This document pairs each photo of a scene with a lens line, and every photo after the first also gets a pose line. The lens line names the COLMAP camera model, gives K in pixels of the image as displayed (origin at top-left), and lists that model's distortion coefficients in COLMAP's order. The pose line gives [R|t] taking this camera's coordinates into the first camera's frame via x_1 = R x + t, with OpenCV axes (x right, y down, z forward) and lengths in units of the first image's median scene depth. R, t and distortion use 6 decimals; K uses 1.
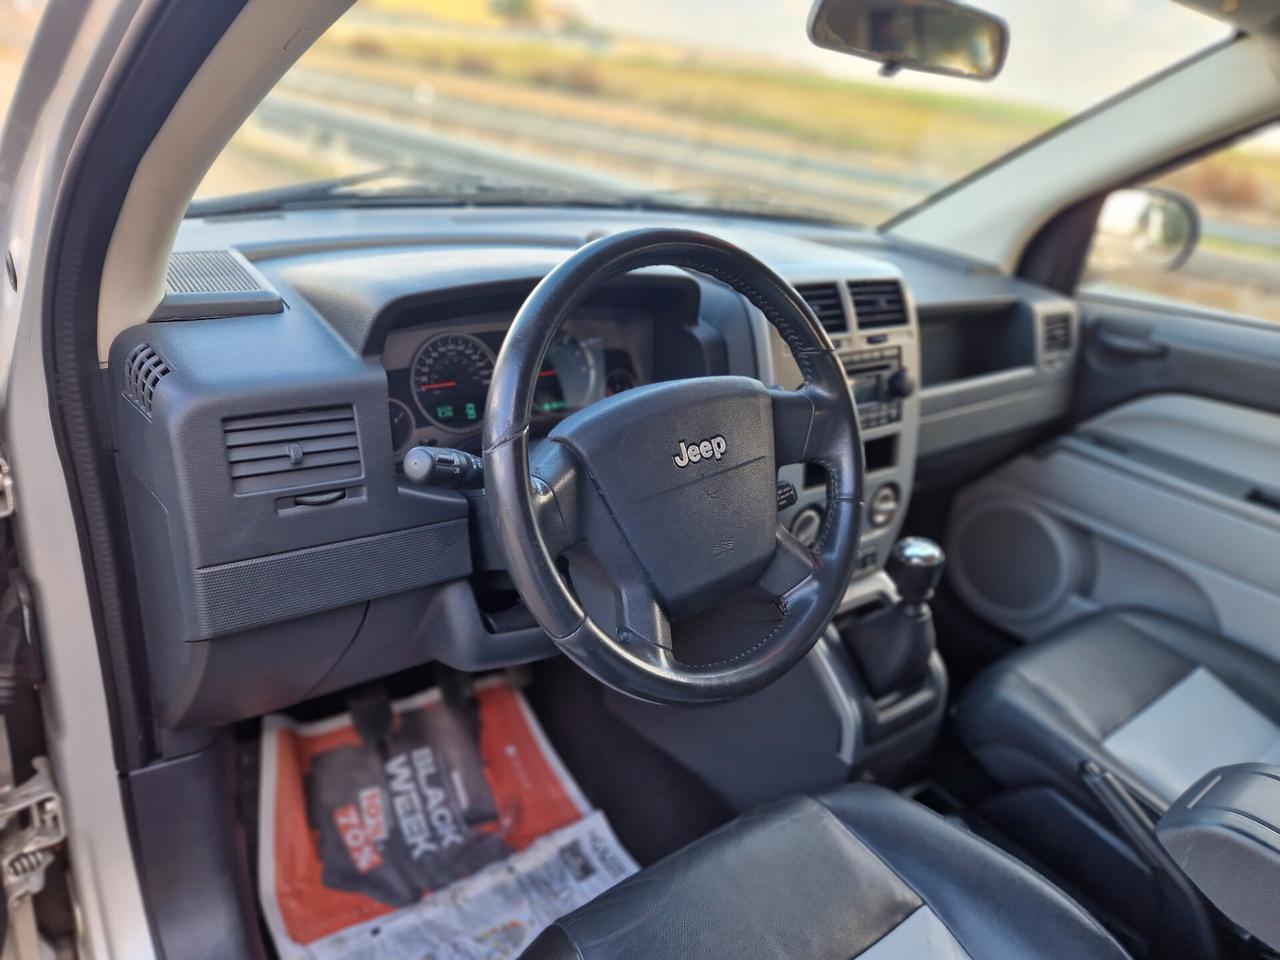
lens RADIAL K [[920.7, 0, 639.6], [0, 920.7, 500.2], [0, 0, 1]] dist [0.009078, 0.001166]
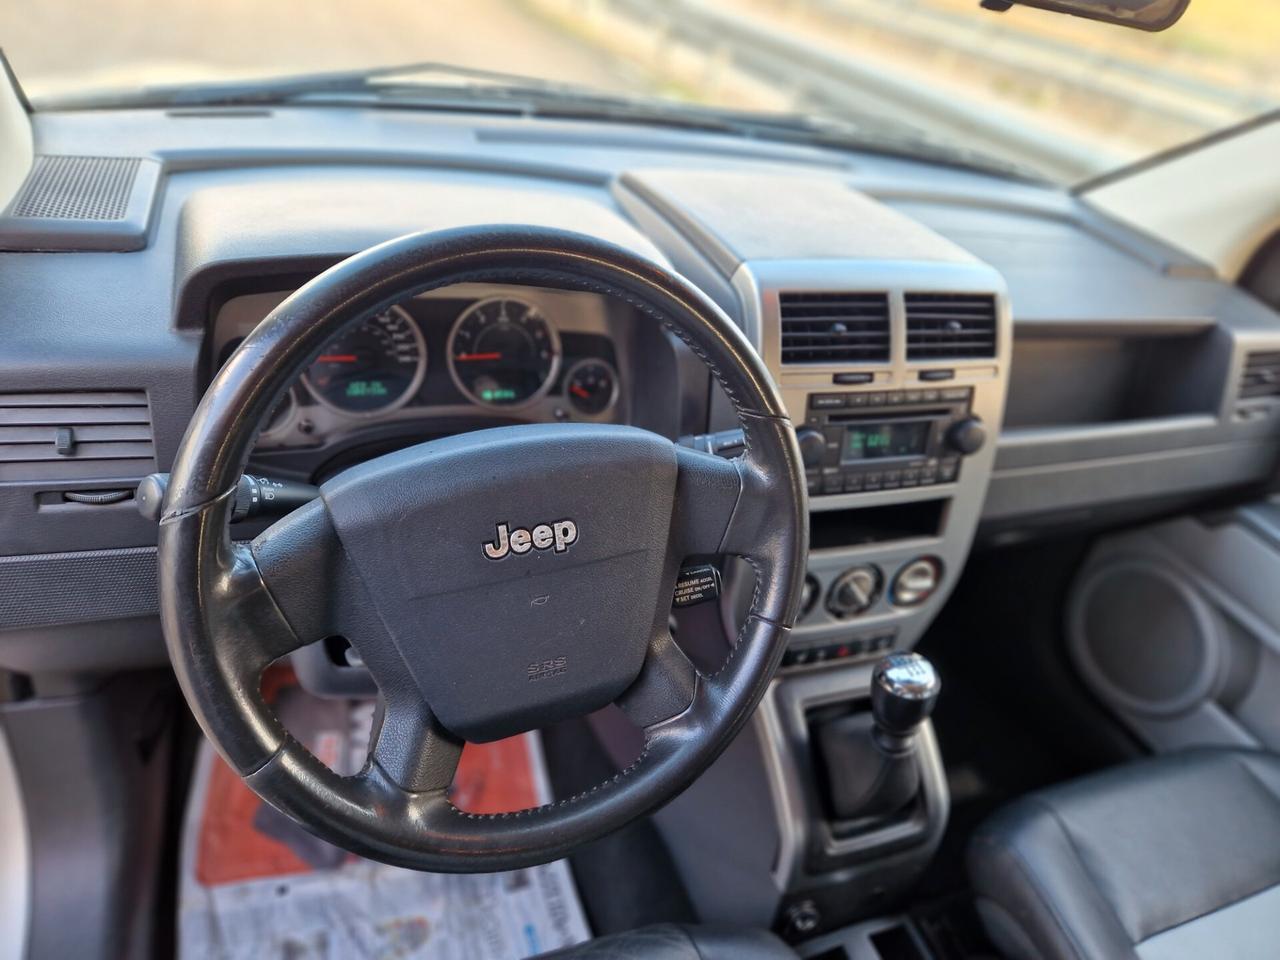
lens RADIAL K [[920.7, 0, 639.6], [0, 920.7, 500.2], [0, 0, 1]] dist [0.009078, 0.001166]
pose [[0.956441, 0.201389, -0.211336, 0.210127], [-0.173843, 0.974500, 0.141874, -0.142745], [0.234519, -0.098954, 0.967062, 0.217865]]
